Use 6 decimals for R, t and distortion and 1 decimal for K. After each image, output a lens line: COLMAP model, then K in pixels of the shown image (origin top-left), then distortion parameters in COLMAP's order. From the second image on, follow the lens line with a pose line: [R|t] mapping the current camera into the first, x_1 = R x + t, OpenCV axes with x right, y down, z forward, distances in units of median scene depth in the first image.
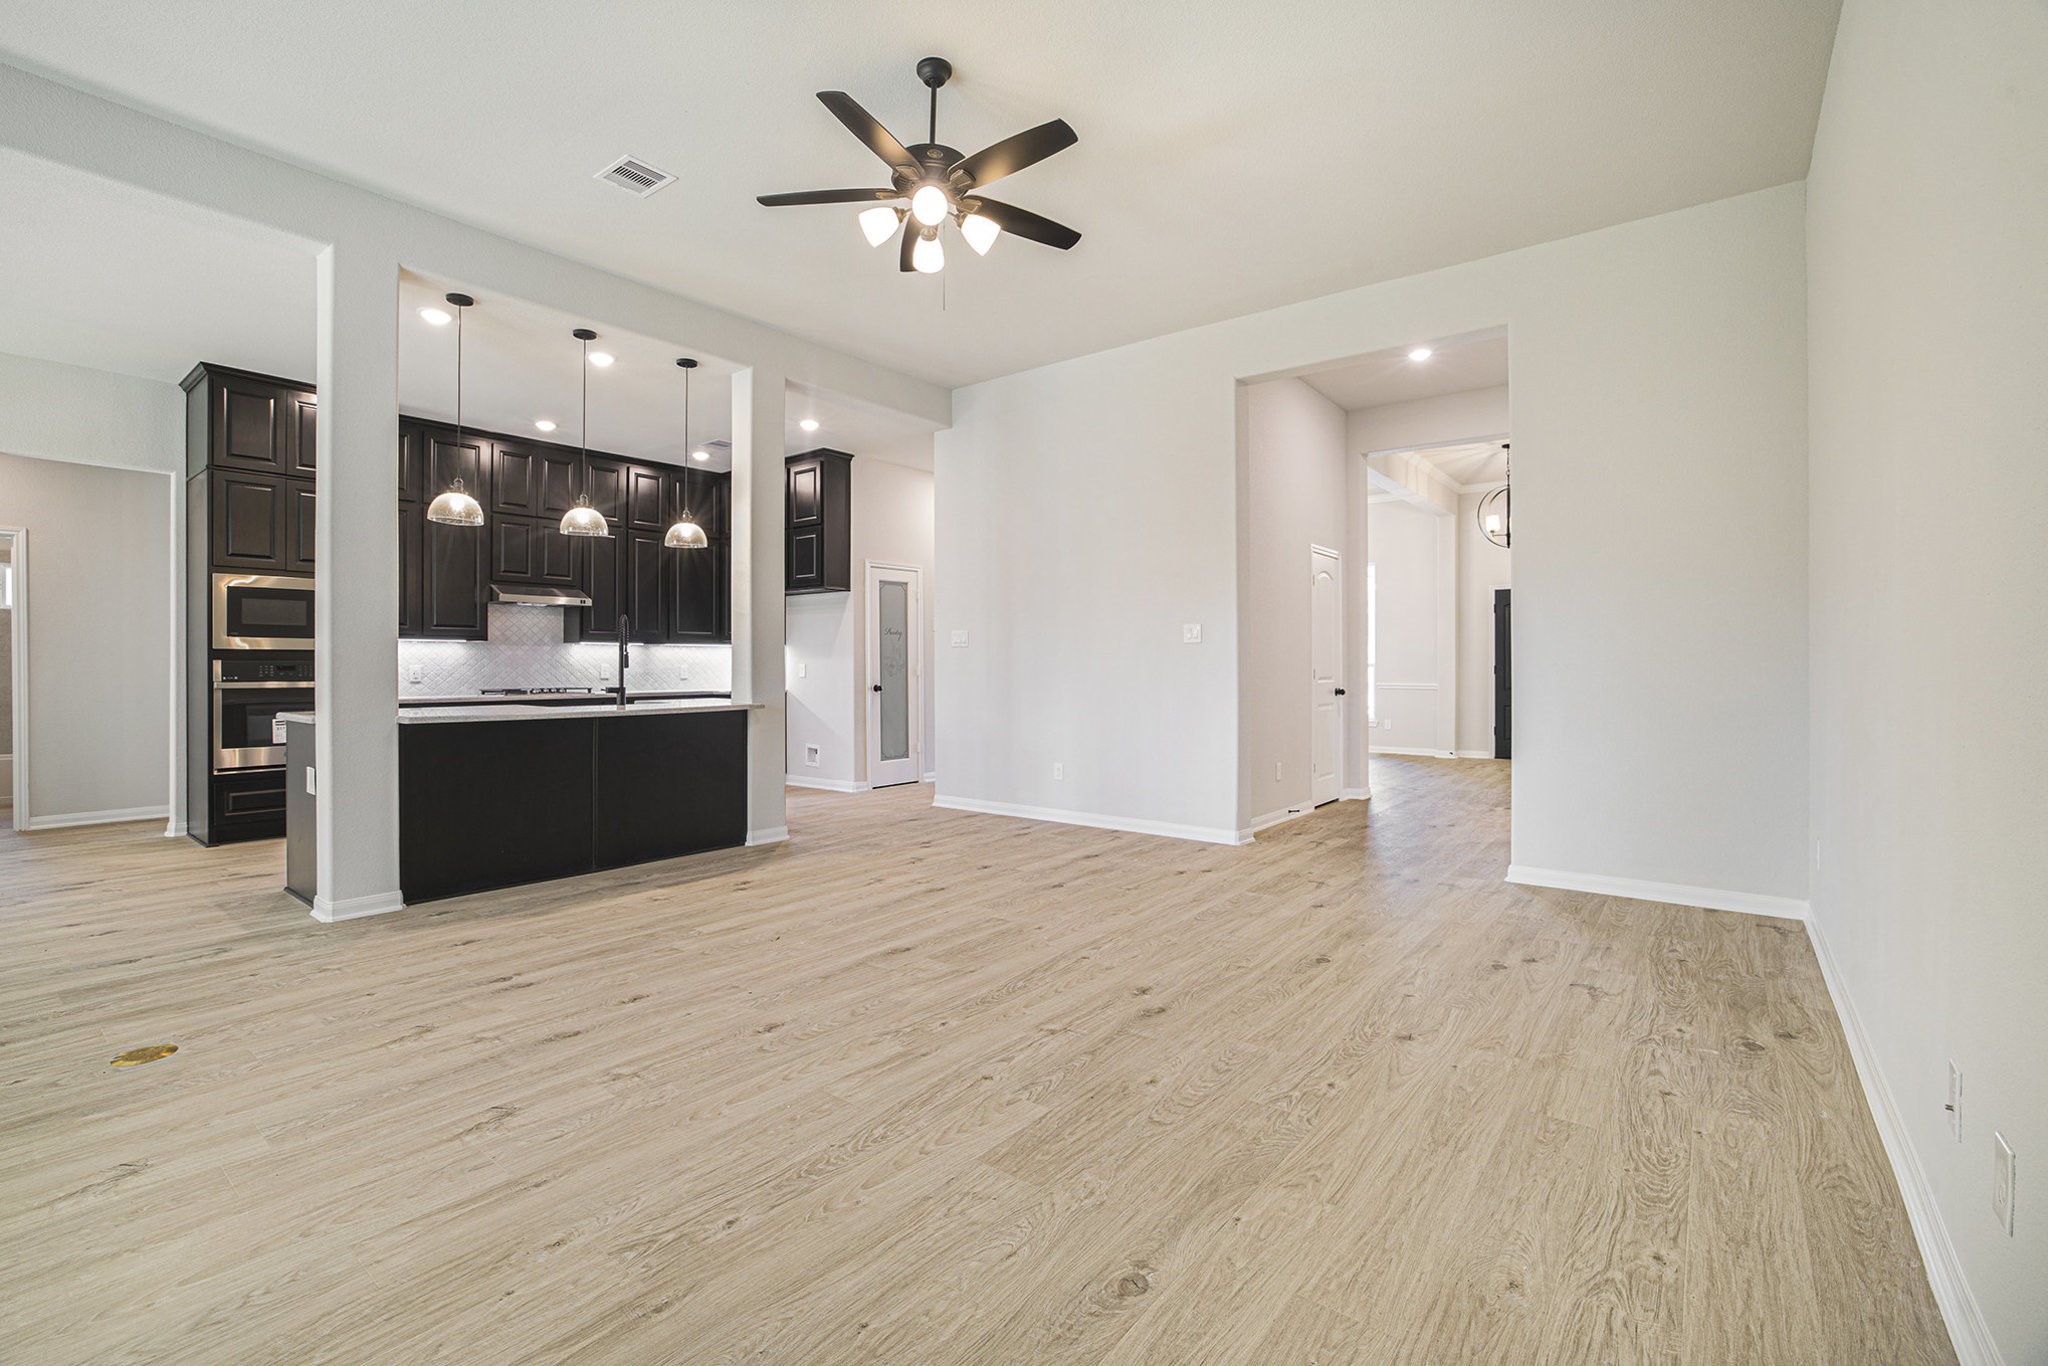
lens RADIAL K [[886.1, 0, 998.6], [0, 886.1, 671.0], [0, 0, 1]] dist [-0.042005, 0.014036]
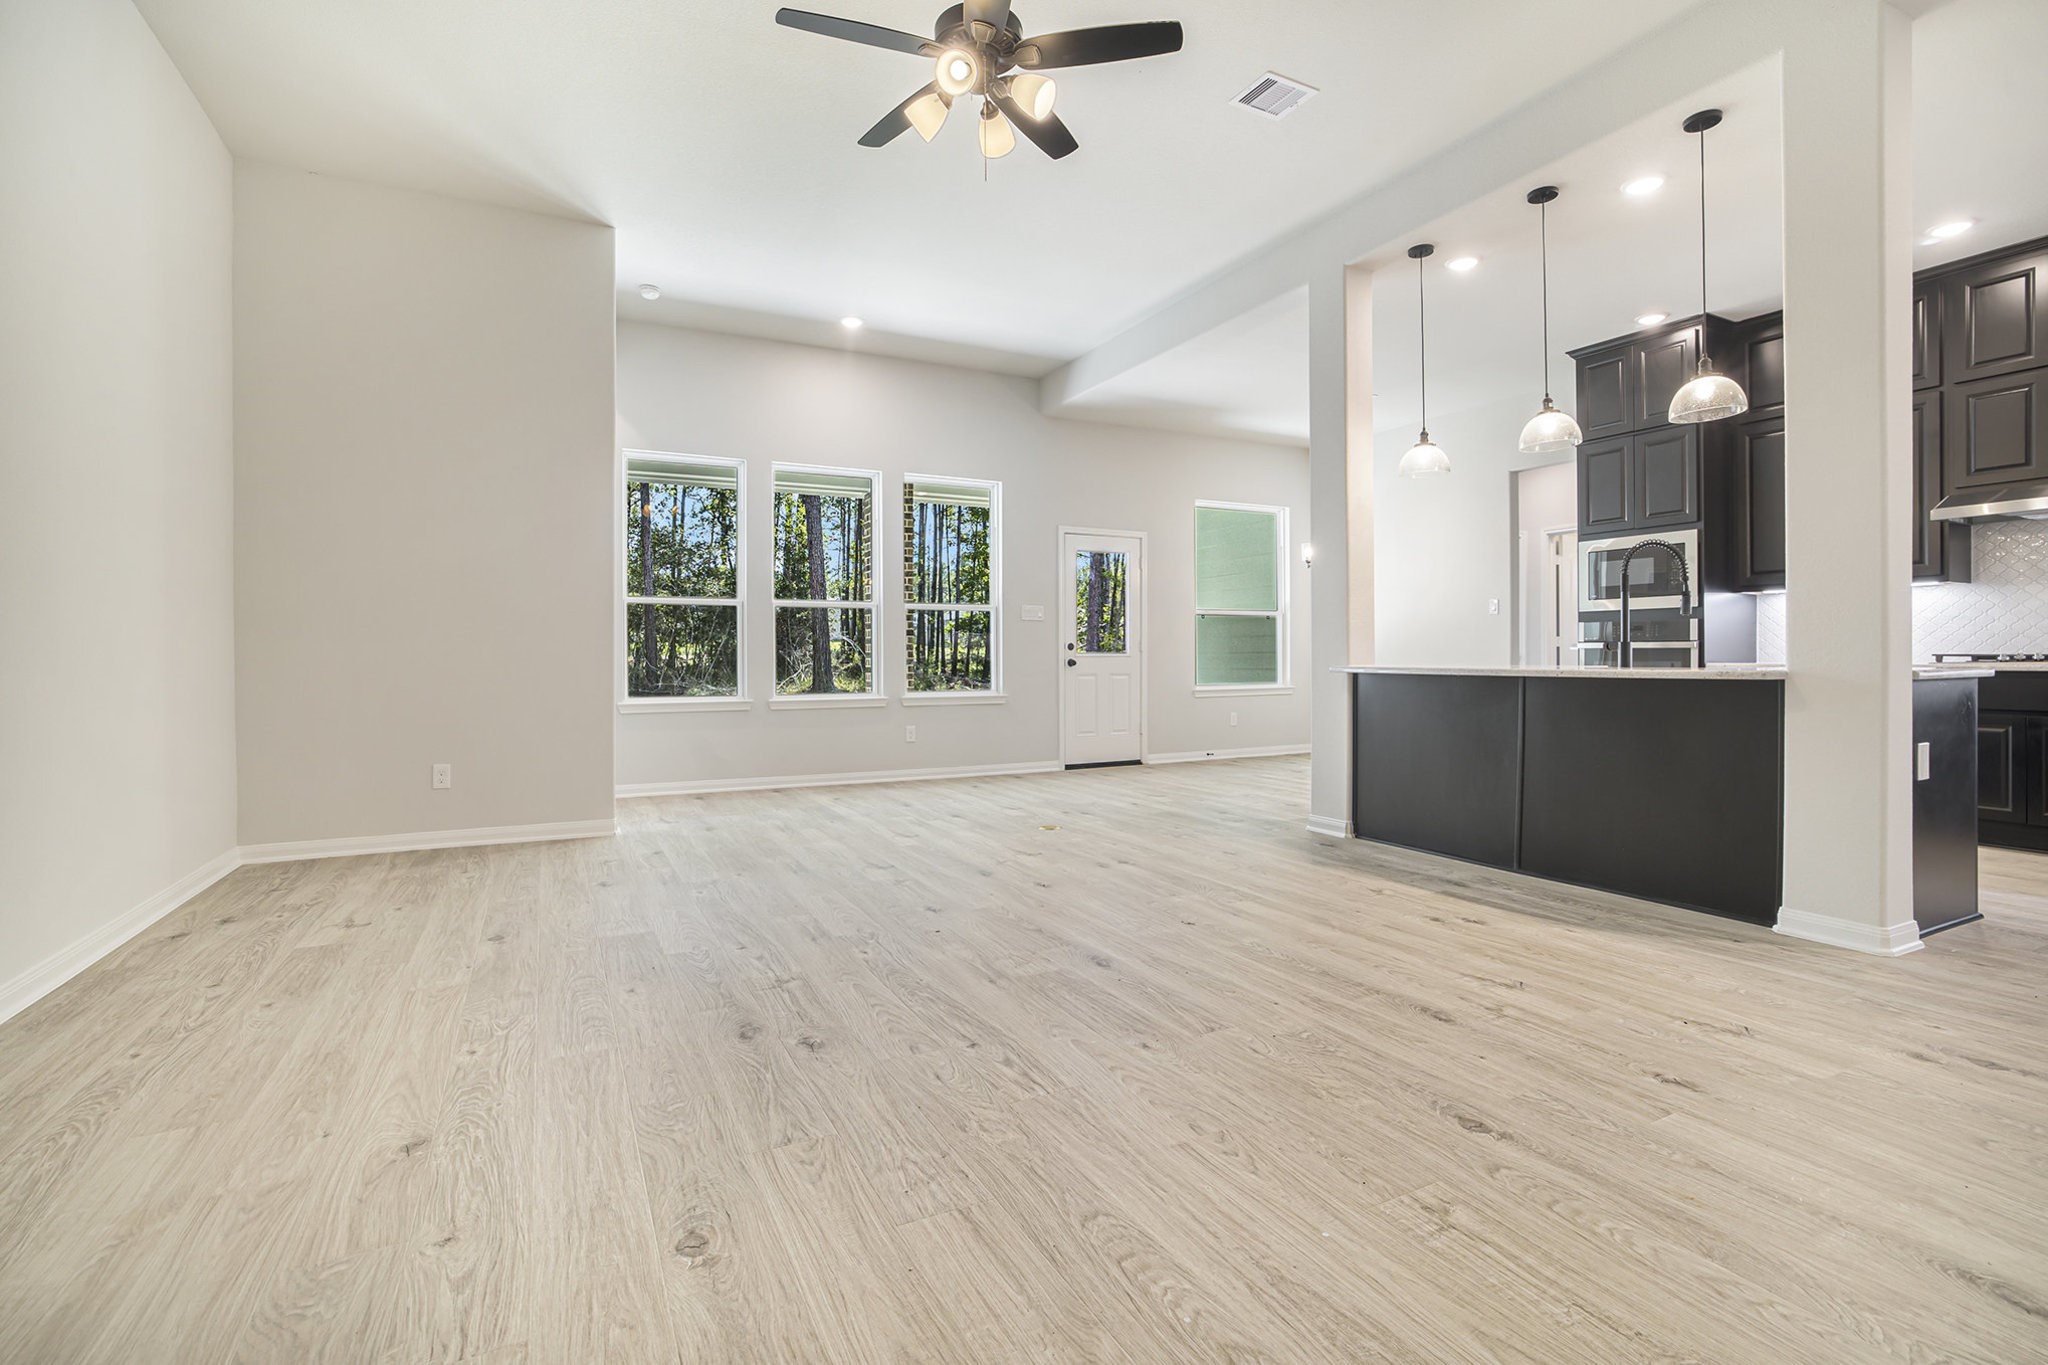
lens RADIAL K [[925.6, 0, 1002.1], [0, 925.6, 663.2], [0, 0, 1]] dist [-0.042959, 0.018606]
pose [[-0.406922, 0.008997, -0.913419, 0.808342], [0.001073, 0.999956, 0.009371, 0.050165], [0.913462, 0.002833, -0.406913, 1.502143]]
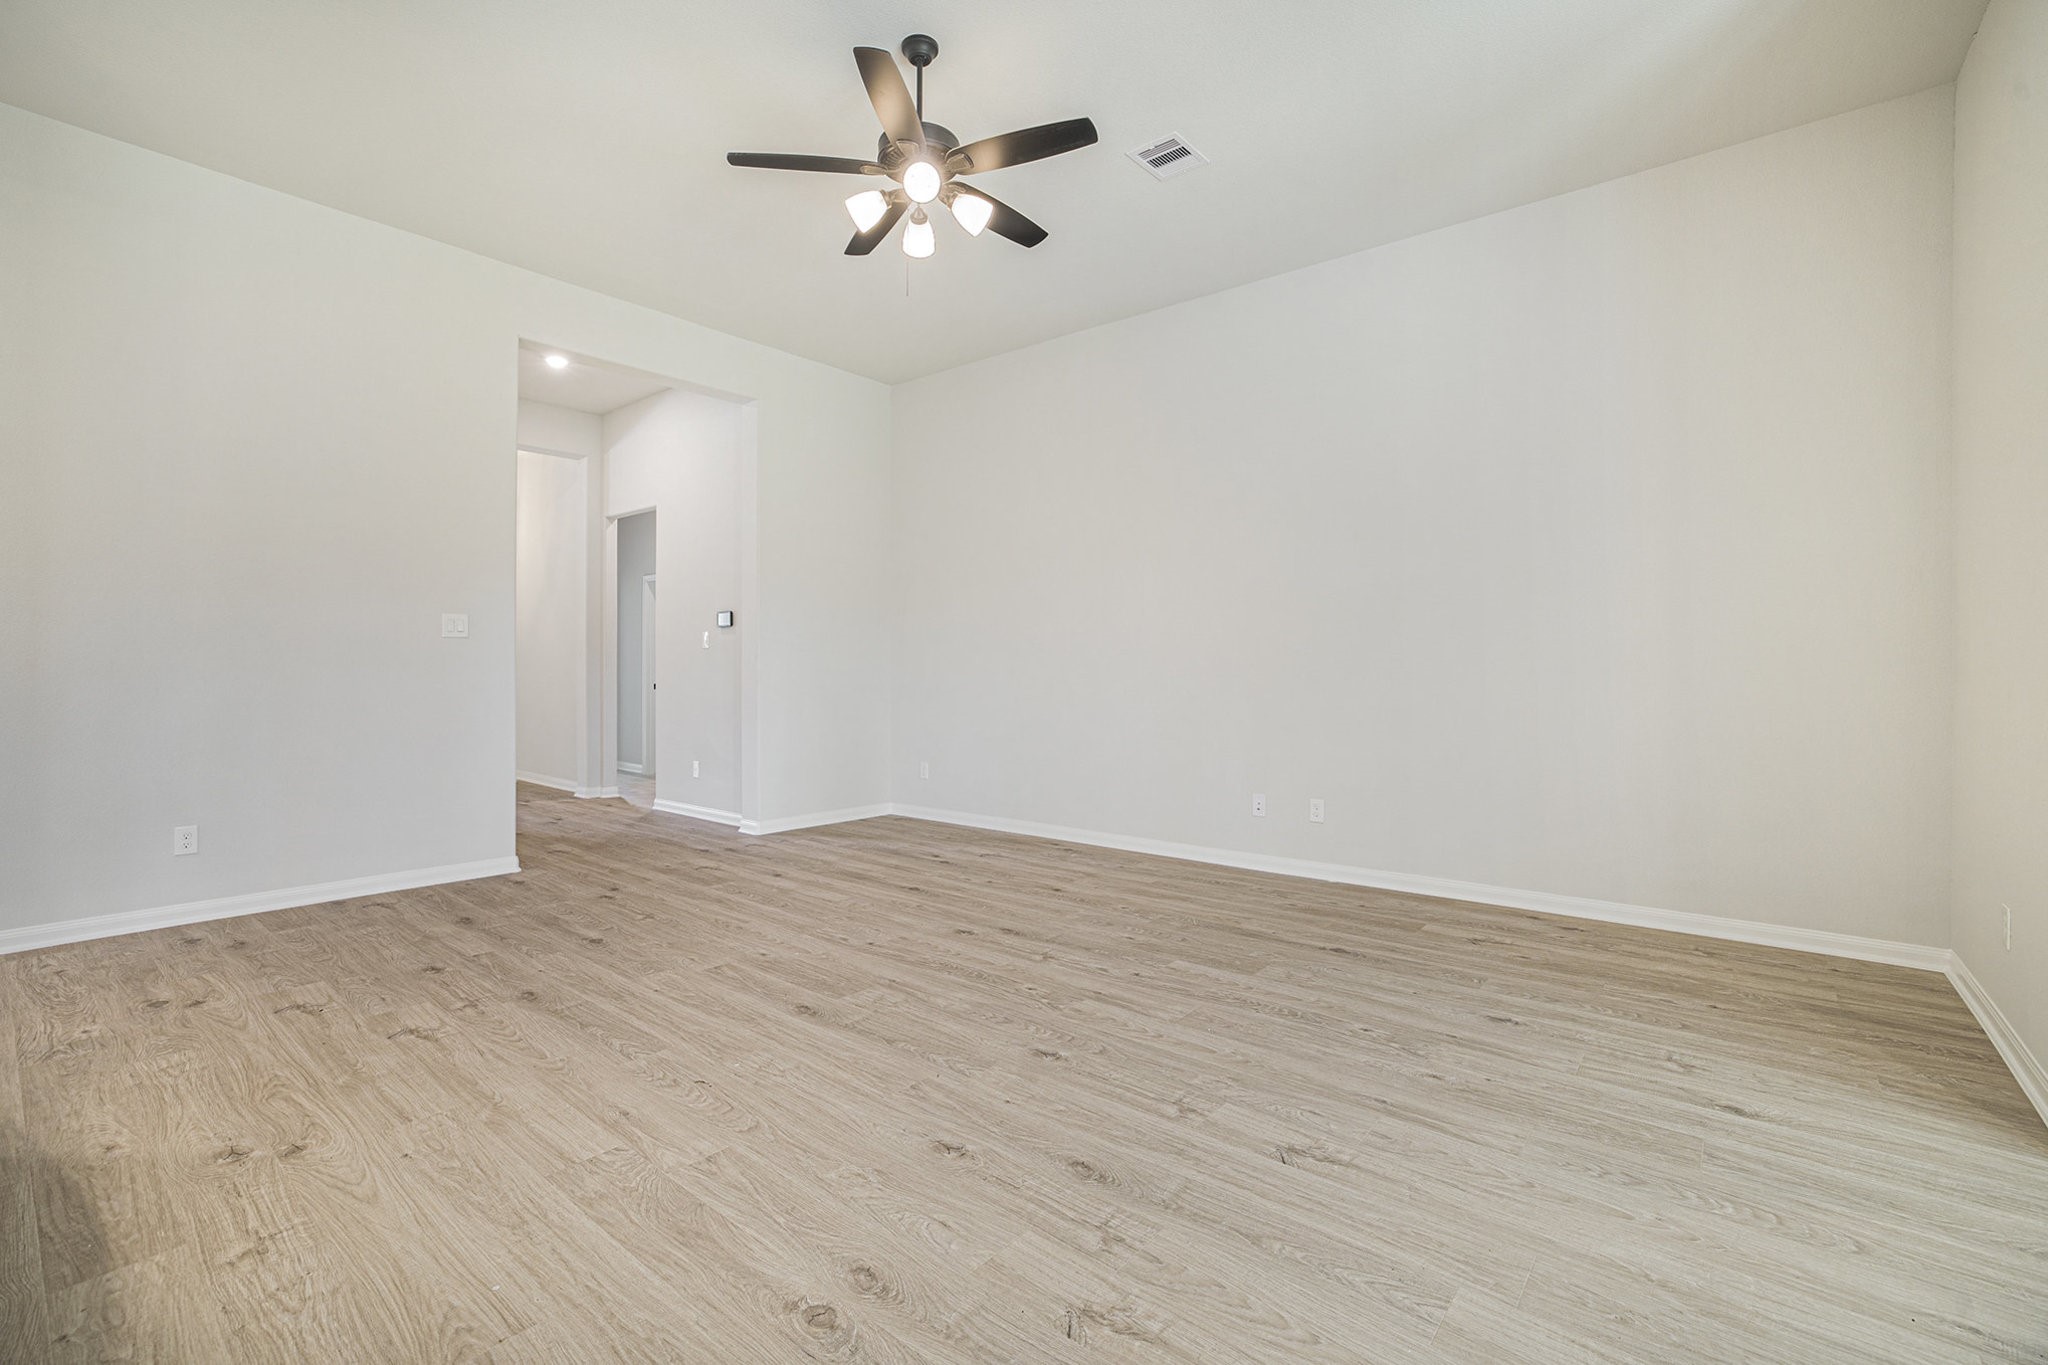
lens RADIAL K [[925.6, 0, 1002.1], [0, 925.6, 663.2], [0, 0, 1]] dist [-0.042959, 0.018606]
pose [[0.016908, 0.004163, 0.999848, -1.149896], [0.001062, 0.999991, -0.004181, -0.000609], [-0.999856, 0.001133, 0.016903, 0.963573]]
